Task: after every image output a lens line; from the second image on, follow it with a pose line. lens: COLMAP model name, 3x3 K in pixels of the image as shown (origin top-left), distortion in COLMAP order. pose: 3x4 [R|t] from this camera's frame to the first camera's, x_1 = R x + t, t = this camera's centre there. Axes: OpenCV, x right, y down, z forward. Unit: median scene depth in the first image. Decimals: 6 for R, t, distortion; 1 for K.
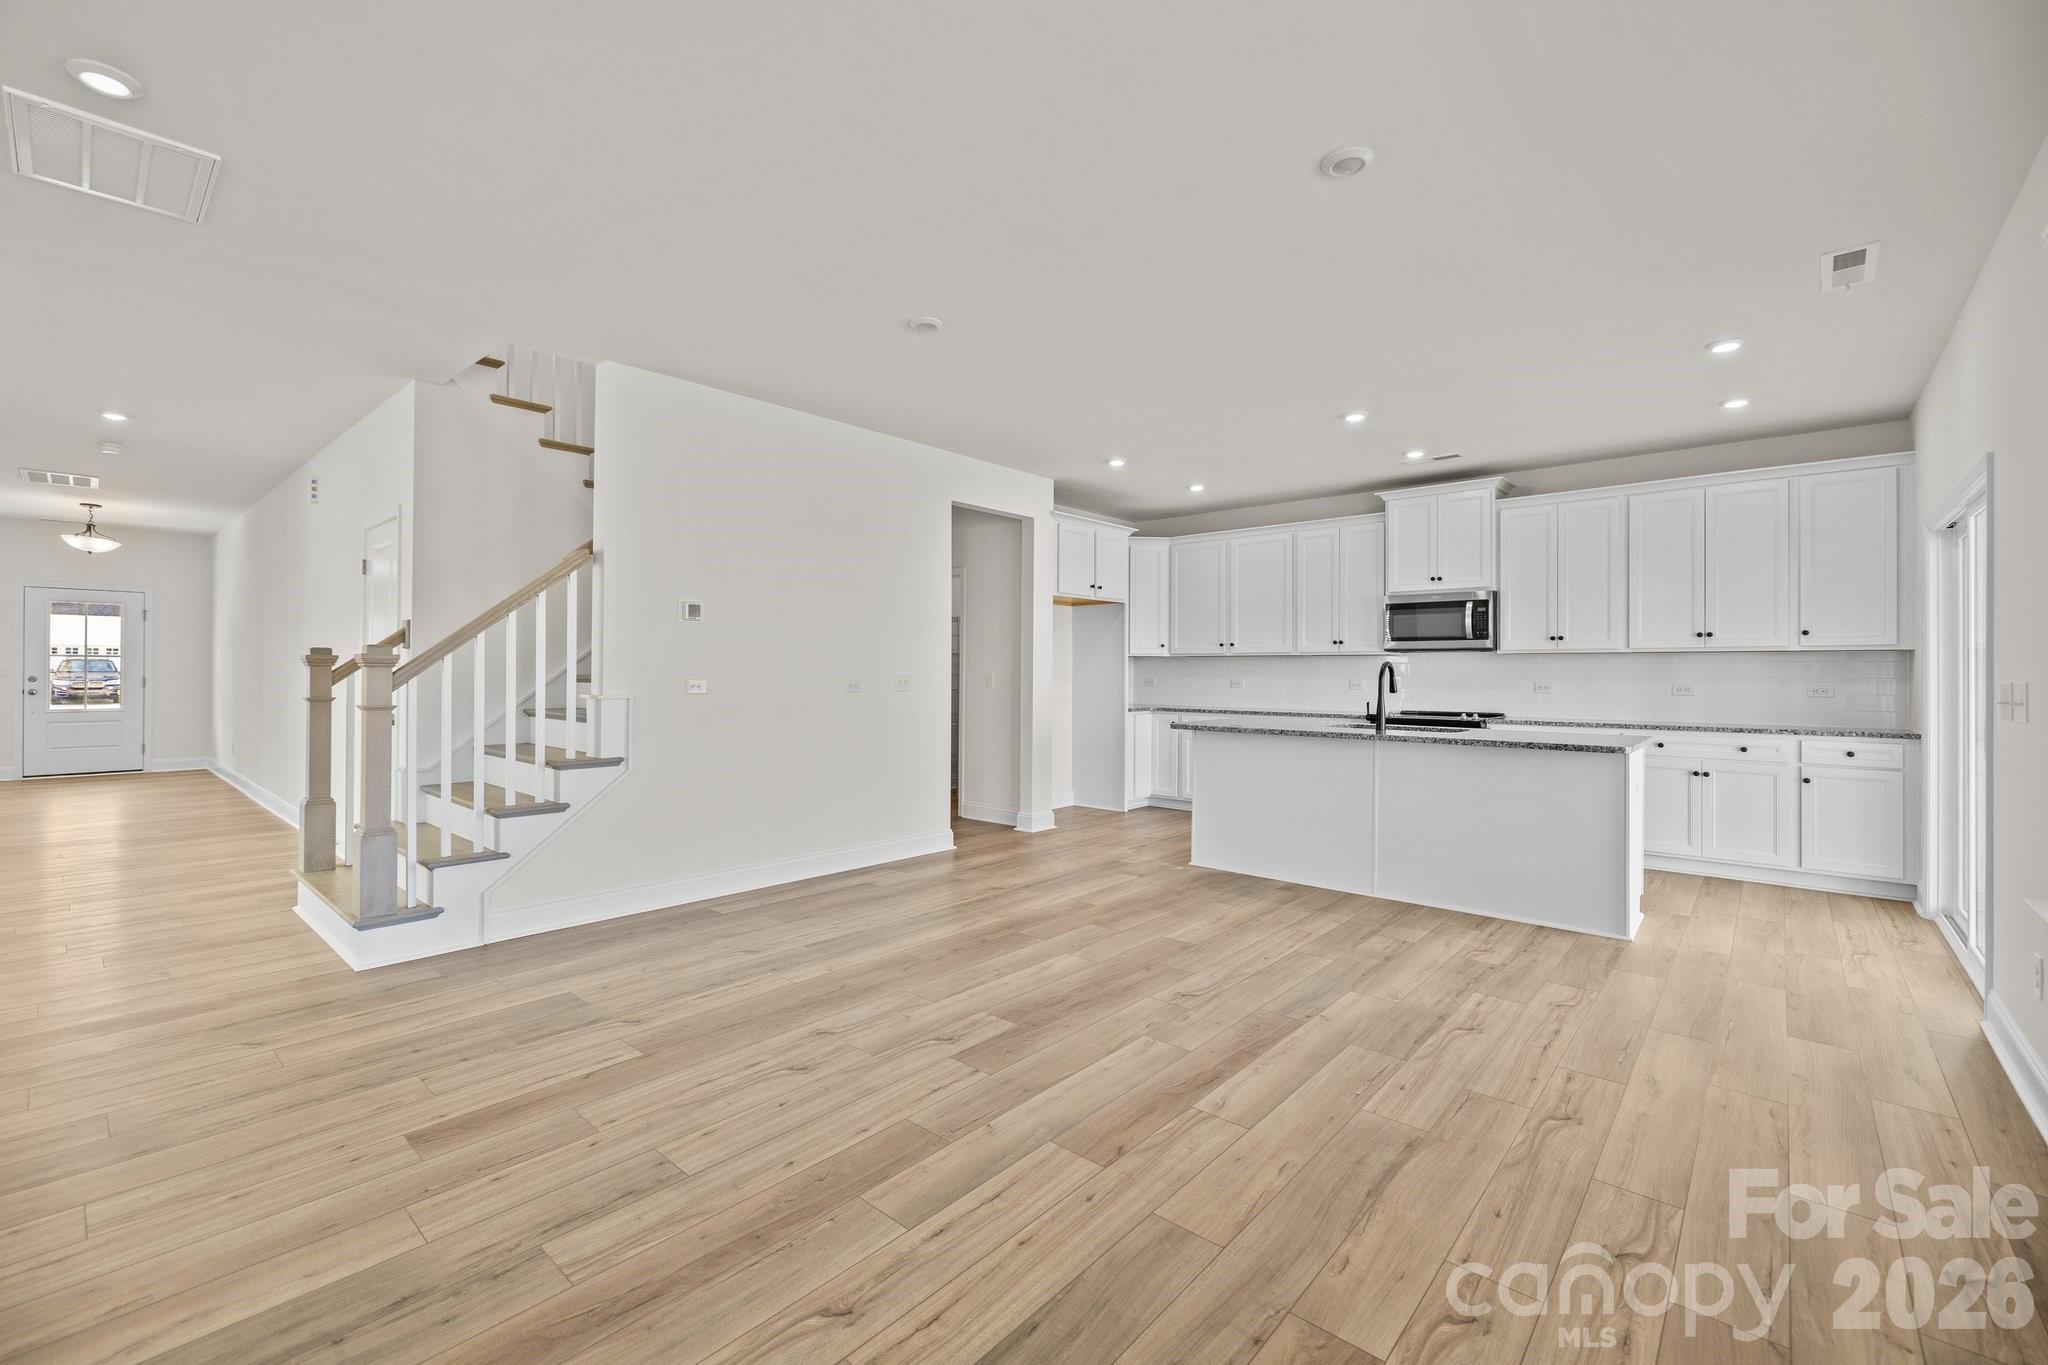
lens RADIAL K [[859.9, 0, 1009.9], [0, 859.9, 675.0], [0, 0, 1]] dist [0.000269, -0.000983]
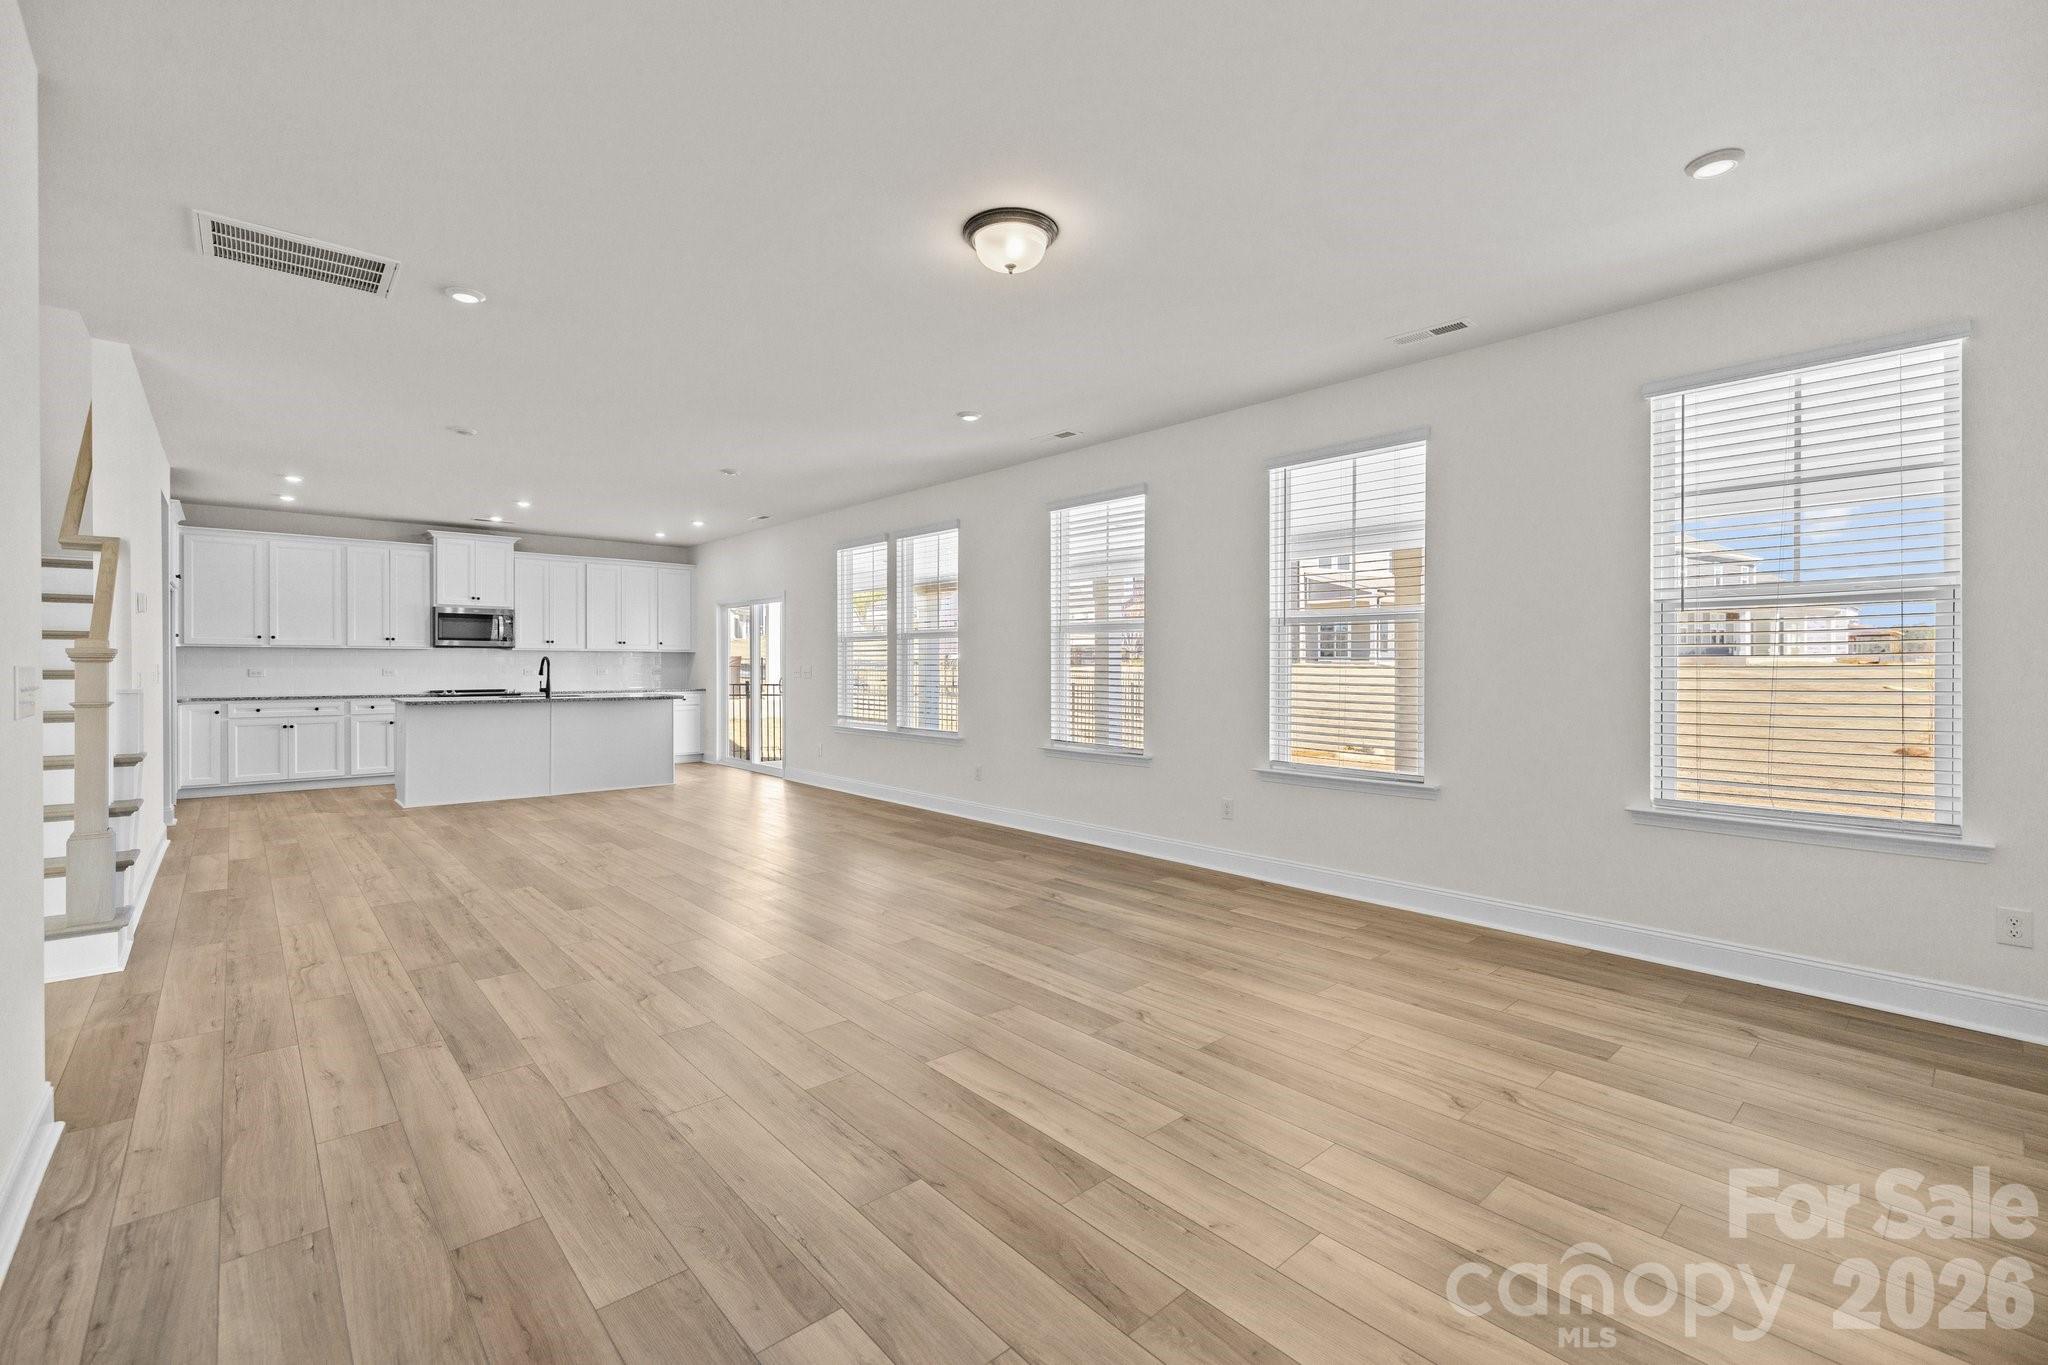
lens RADIAL K [[880.7, 0, 999.1], [0, 880.7, 659.6], [0, 0, 1]] dist [-0.000760, -0.000786]
pose [[0.125733, 0.000762, 0.992064, -0.944560], [0.001549, 0.999998, -0.000965, -0.005592], [-0.992063, 0.001658, 0.125731, -0.070867]]
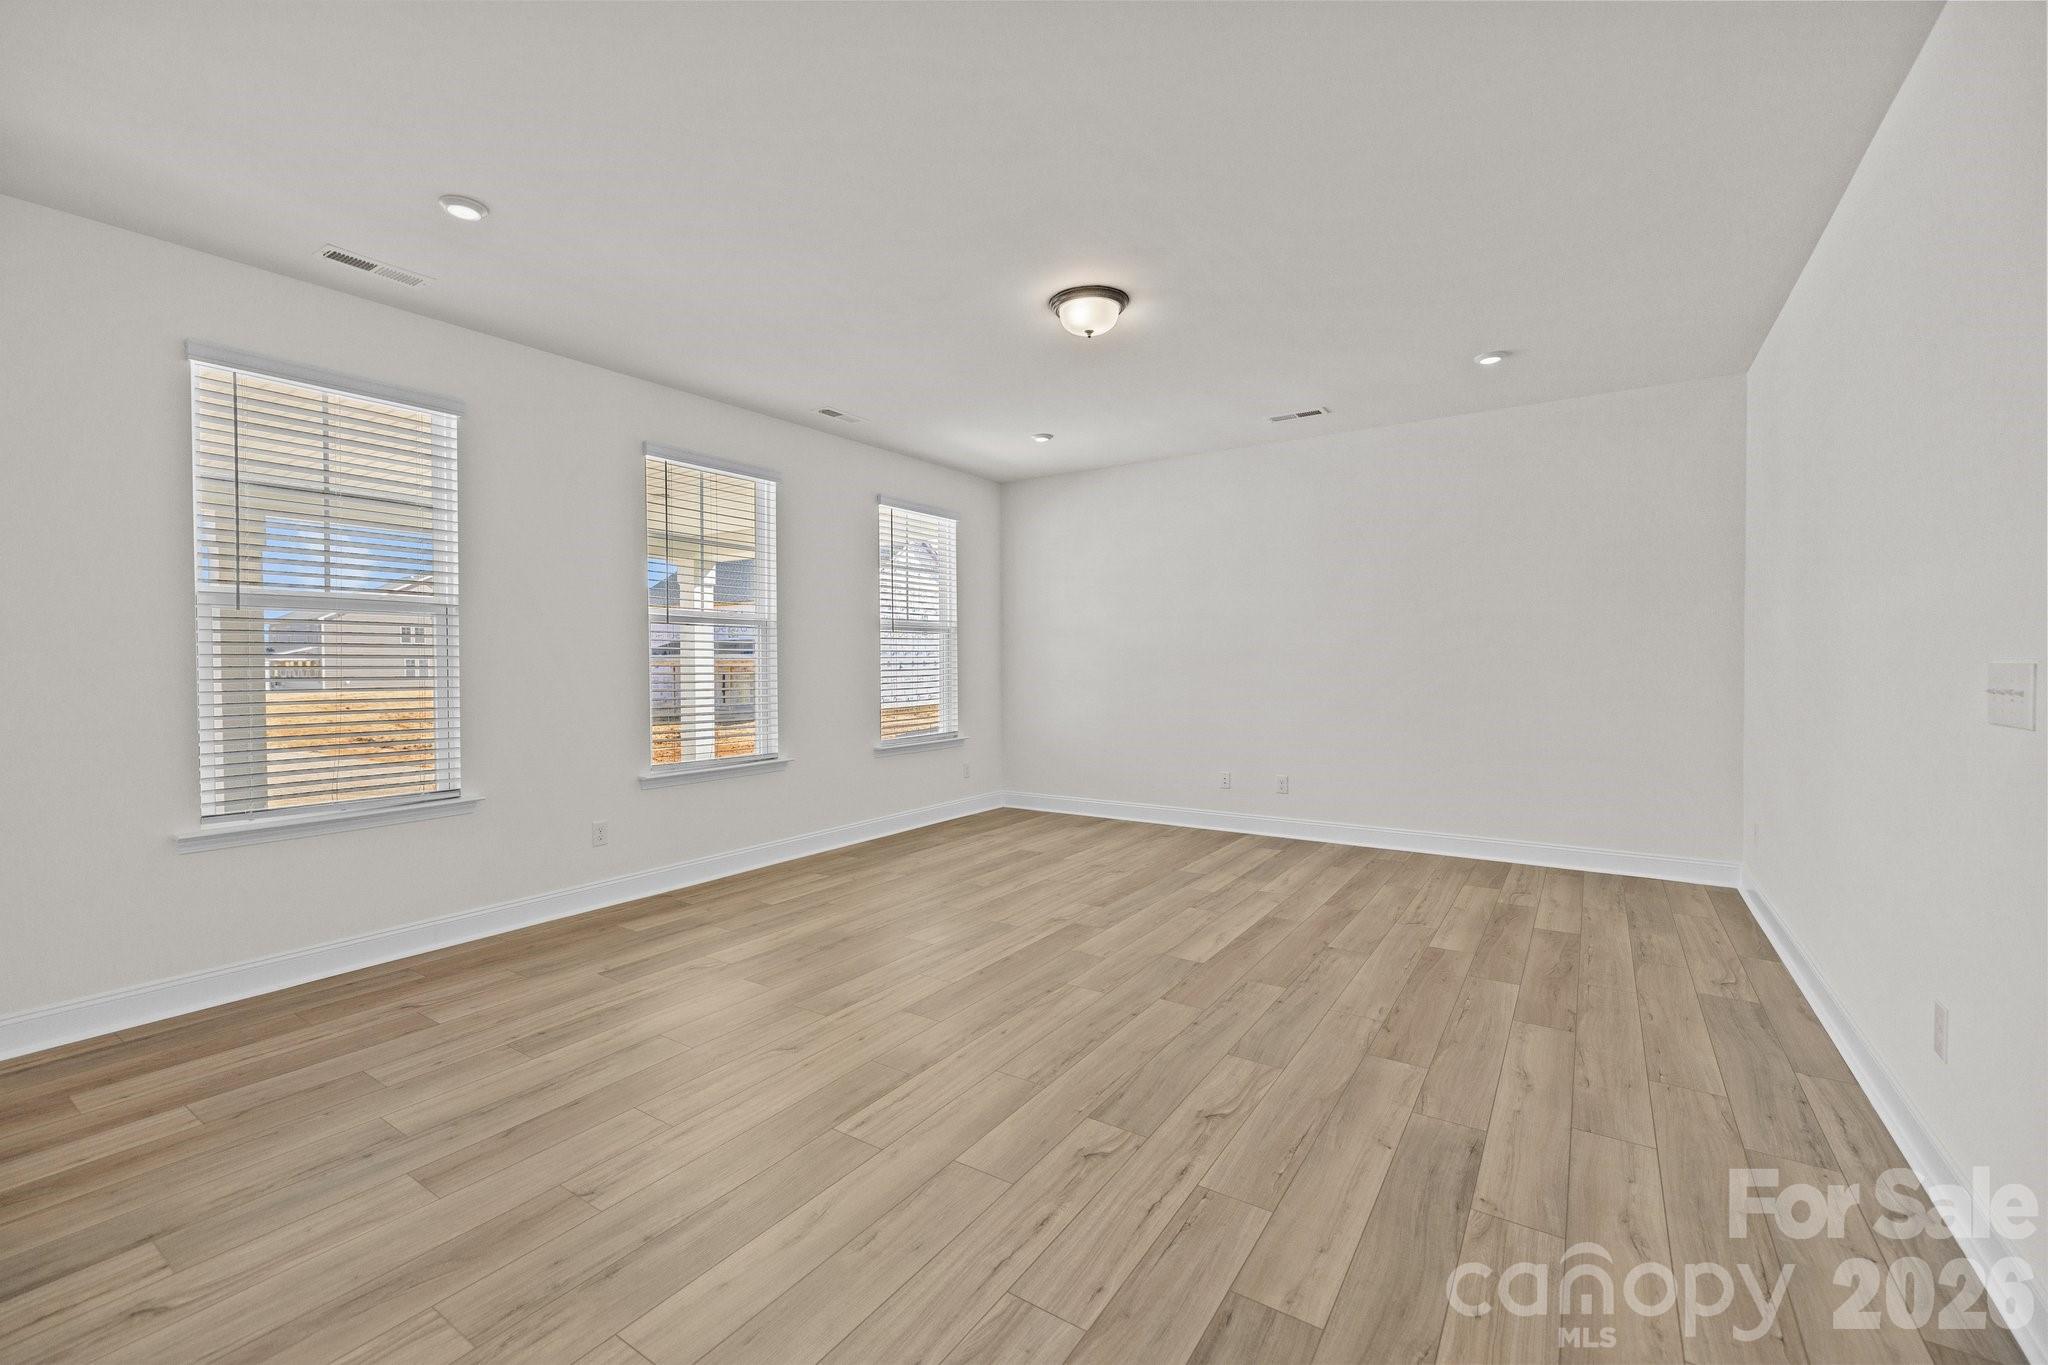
lens RADIAL K [[851.6, 0, 1014.1], [0, 851.6, 684.2], [0, 0, 1]] dist [0.000898, 0.000149]
pose [[-0.991231, 0.002778, -0.132112, -0.296412], [-0.001044, 0.999583, 0.028850, -0.005569], [0.132137, 0.028734, -0.990815, 0.577353]]
